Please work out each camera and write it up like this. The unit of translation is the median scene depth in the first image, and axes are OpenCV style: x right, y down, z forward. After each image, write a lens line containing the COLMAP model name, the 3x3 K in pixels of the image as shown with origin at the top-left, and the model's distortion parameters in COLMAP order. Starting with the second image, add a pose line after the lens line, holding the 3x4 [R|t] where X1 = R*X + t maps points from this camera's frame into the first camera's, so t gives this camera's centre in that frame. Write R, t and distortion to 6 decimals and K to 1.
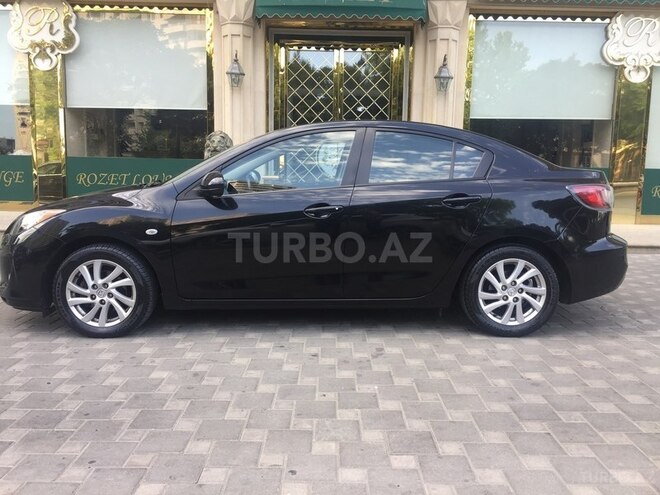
lens RADIAL K [[581.4, 0, 330.0], [0, 581.4, 247.5], [0, 0, 1]] dist [0.086541, -0.123194]
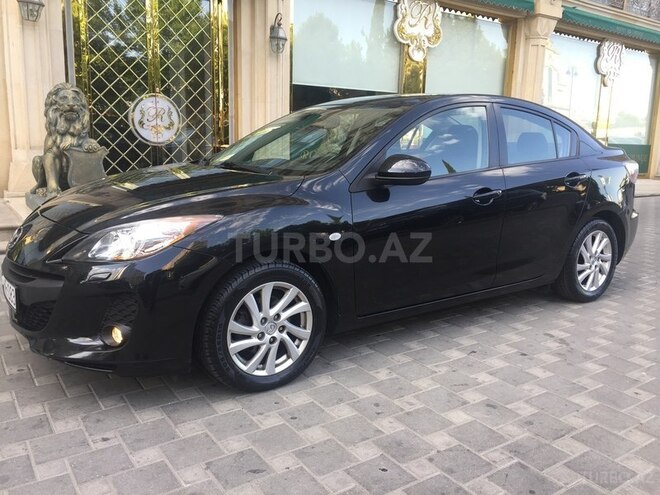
lens RADIAL K [[581.4, 0, 330.0], [0, 581.4, 247.5], [0, 0, 1]] dist [0.086541, -0.123194]
pose [[0.814634, -0.100912, 0.571130, -0.727212], [0.060545, 0.994163, 0.089298, -0.078636], [-0.576807, -0.038166, 0.815988, 0.388416]]
